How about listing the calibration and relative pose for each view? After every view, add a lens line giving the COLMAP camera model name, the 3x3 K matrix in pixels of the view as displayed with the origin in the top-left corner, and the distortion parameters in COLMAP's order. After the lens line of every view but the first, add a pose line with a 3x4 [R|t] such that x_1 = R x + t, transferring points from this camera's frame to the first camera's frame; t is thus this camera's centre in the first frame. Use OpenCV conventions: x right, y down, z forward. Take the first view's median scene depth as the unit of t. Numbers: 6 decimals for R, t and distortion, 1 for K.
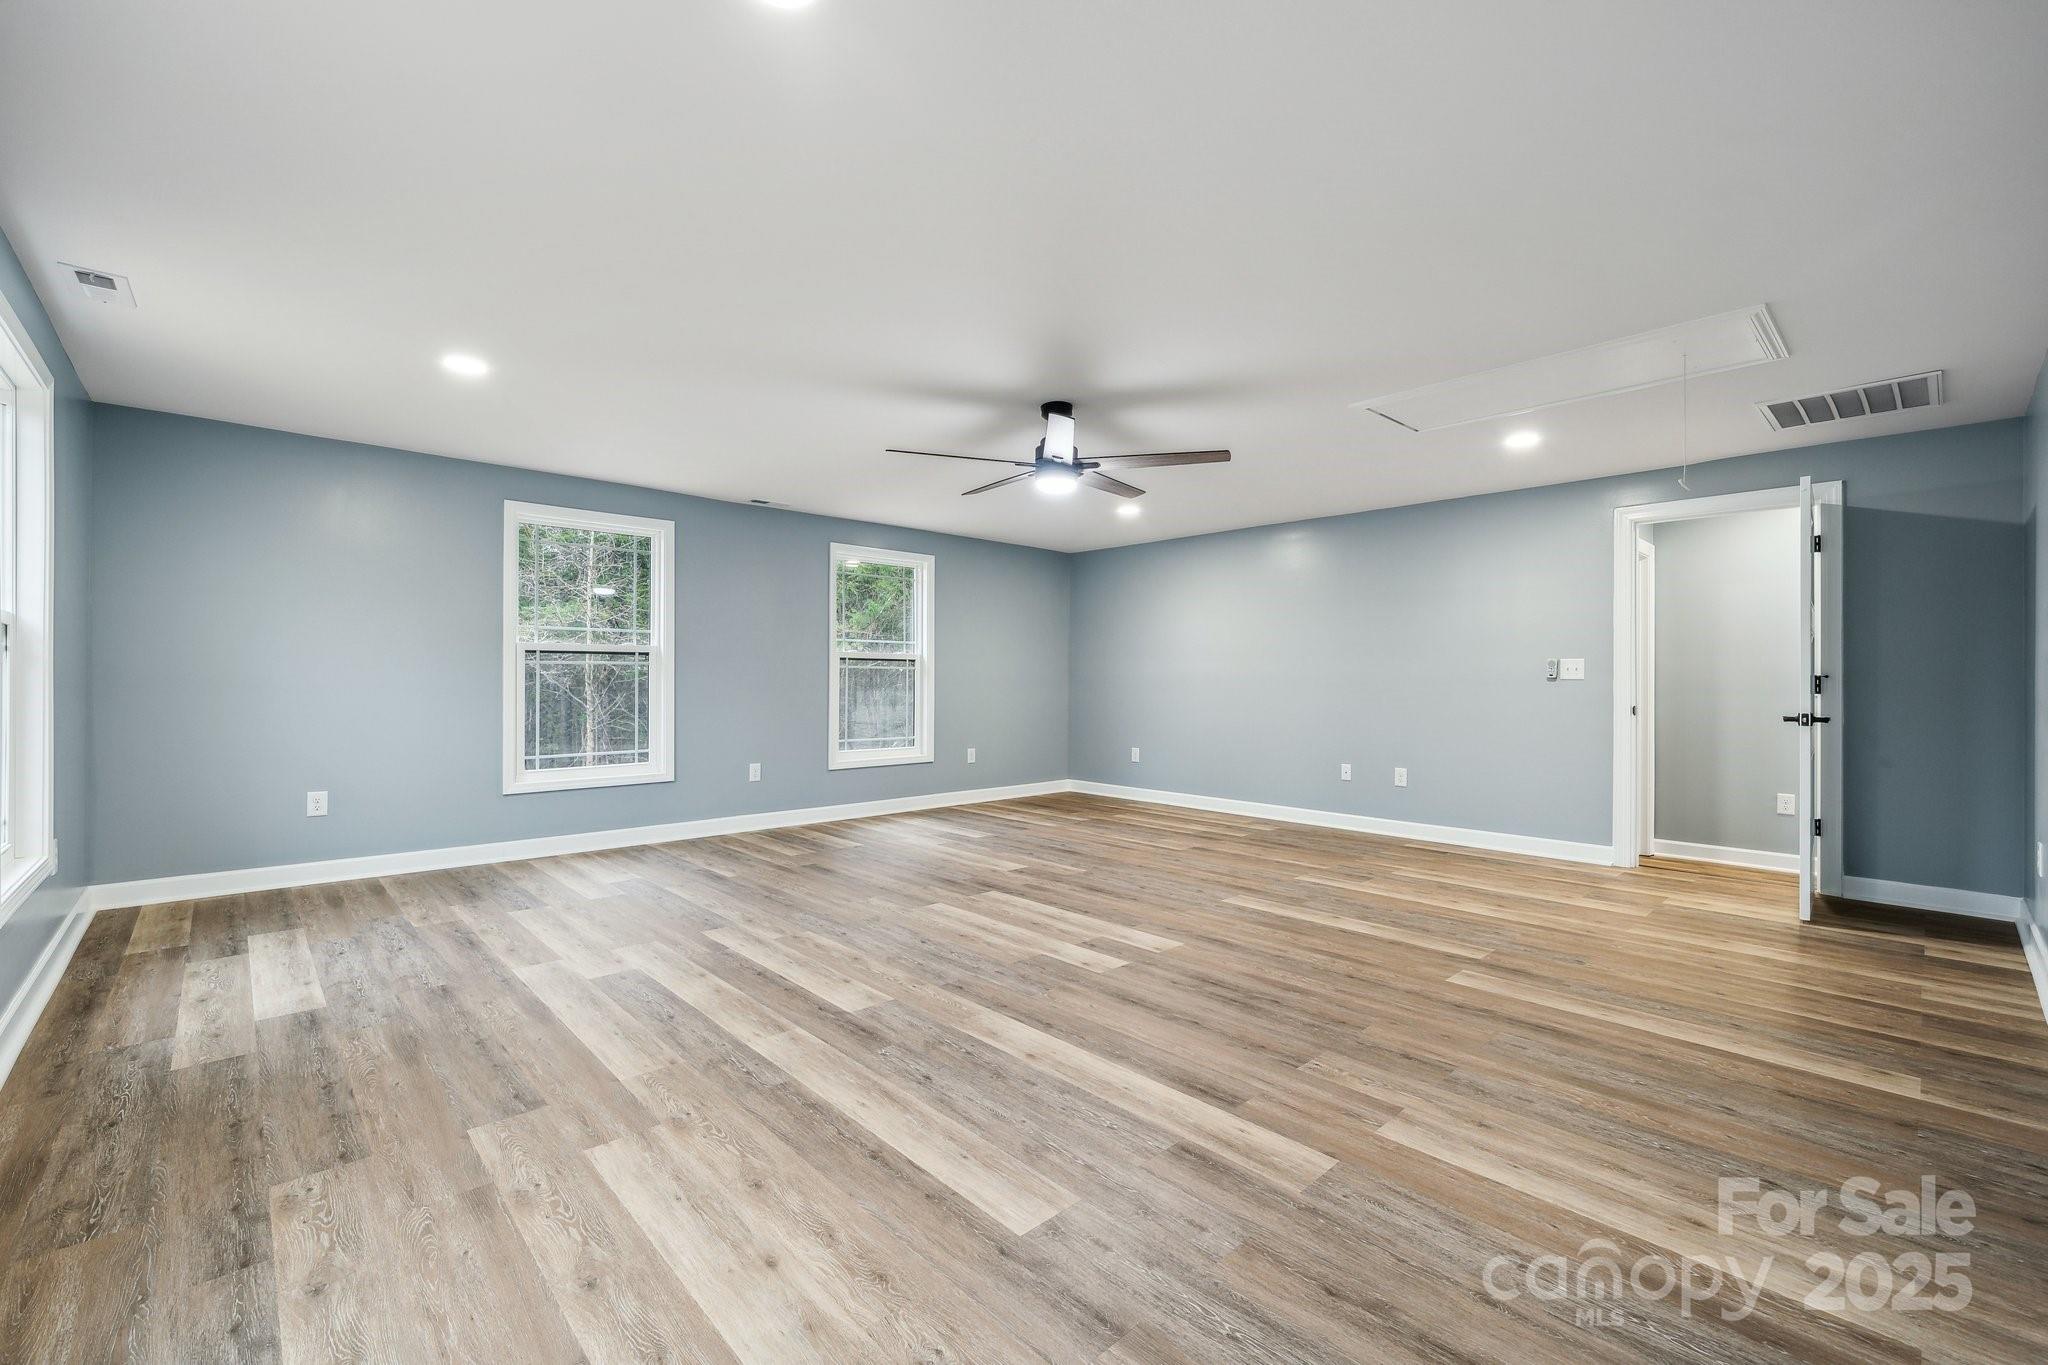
lens RADIAL K [[855.4, 0, 1031.3], [0, 855.4, 680.5], [0, 0, 1]] dist [0.000846, 0.000228]
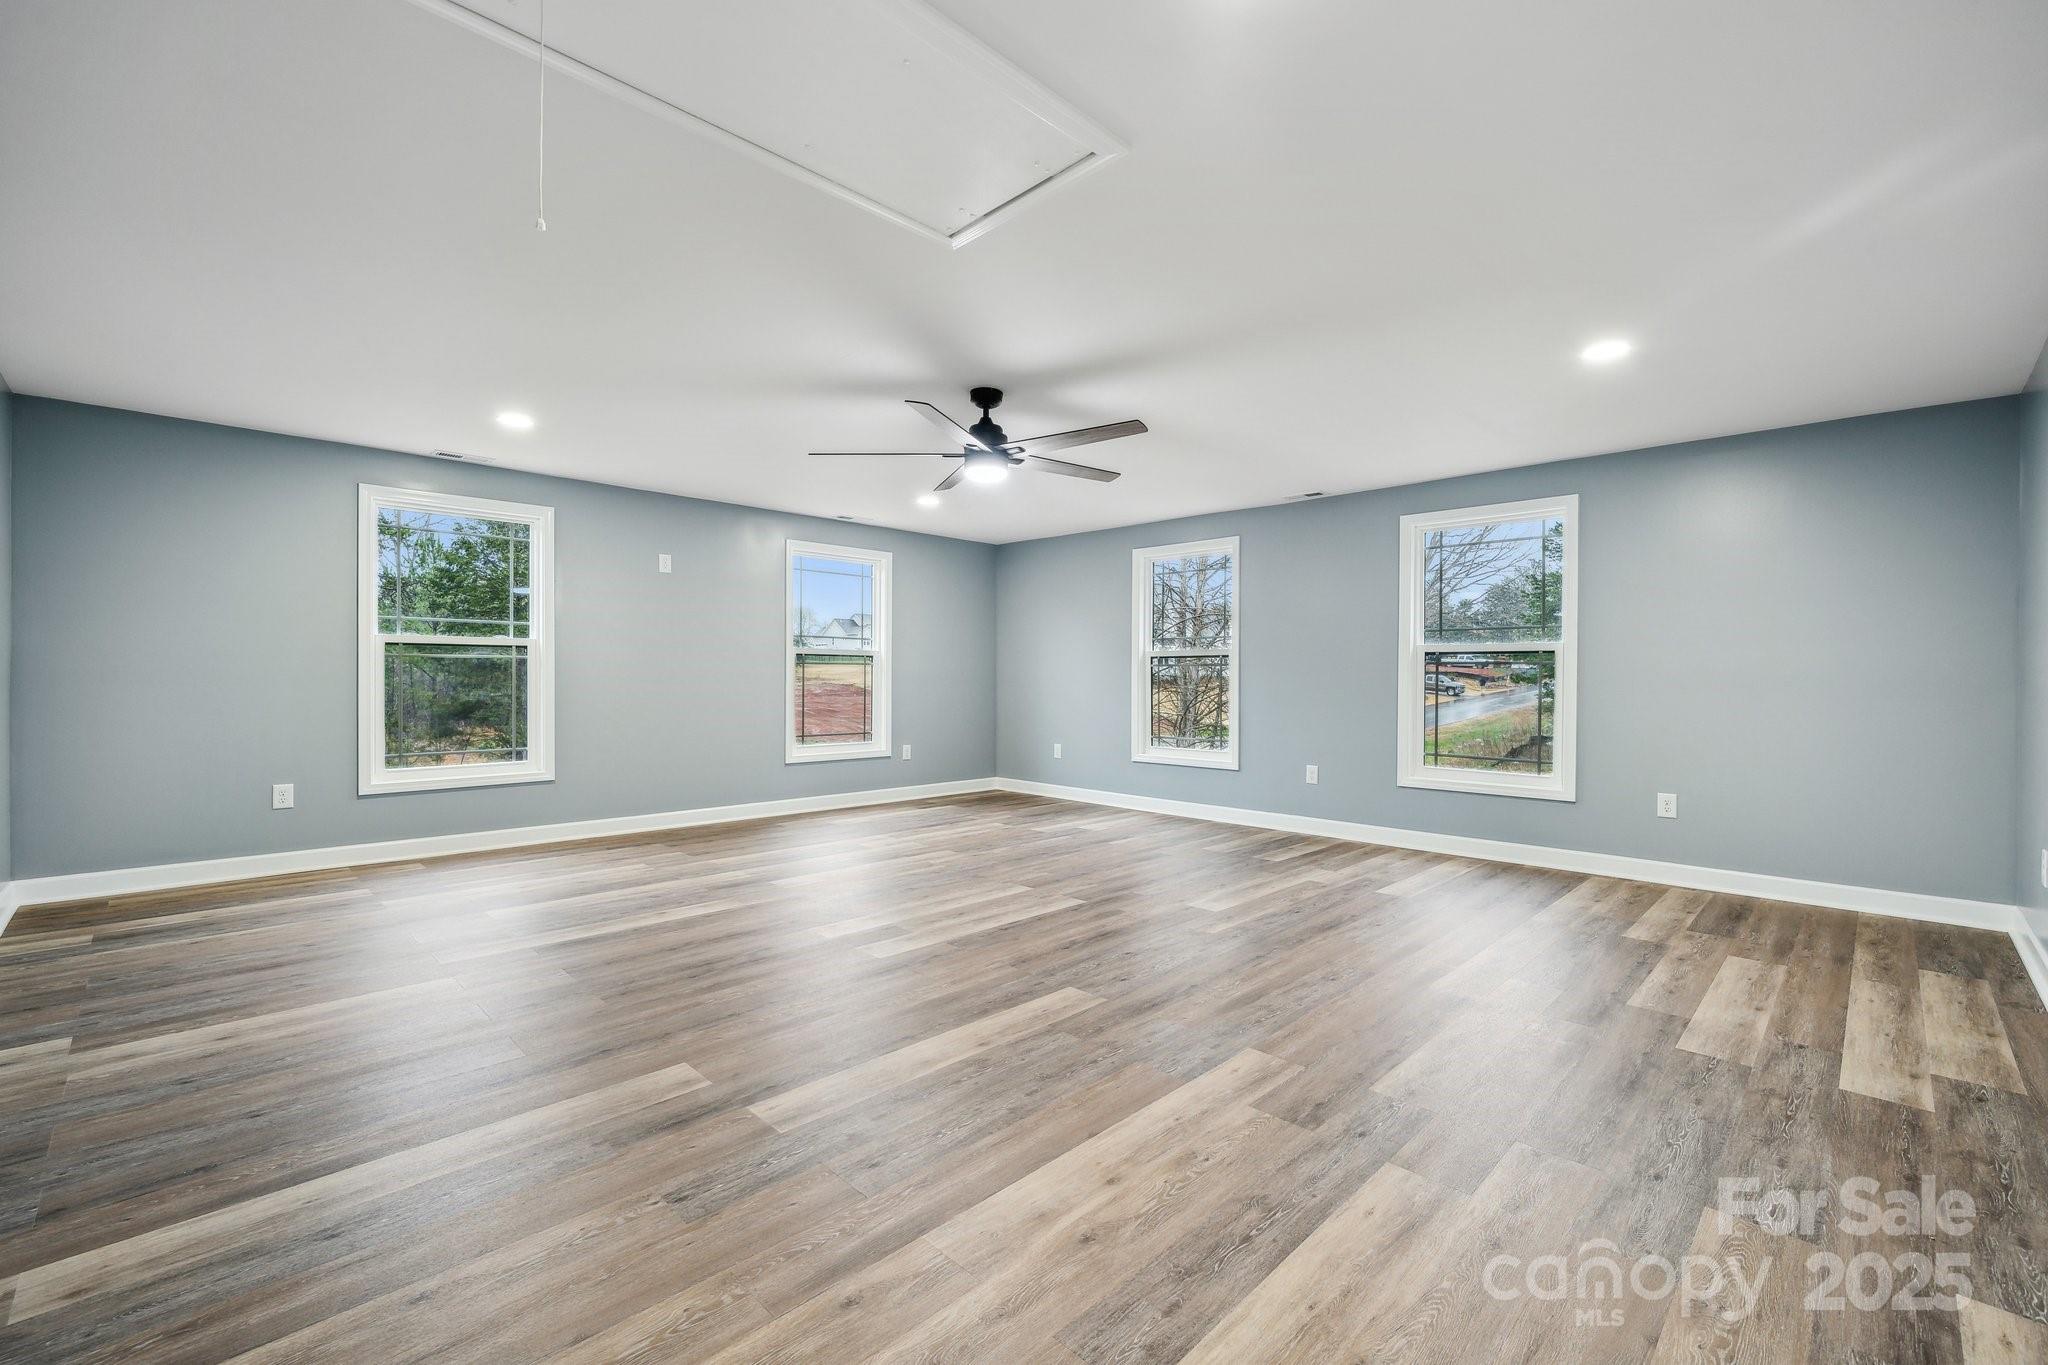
lens RADIAL K [[855.4, 0, 1031.3], [0, 855.4, 680.5], [0, 0, 1]] dist [0.000846, 0.000228]
pose [[0.031545, -0.001235, -0.999502, 1.222511], [-0.004934, 0.999987, -0.001391, 0.007906], [0.999490, 0.004976, 0.031539, 1.246552]]
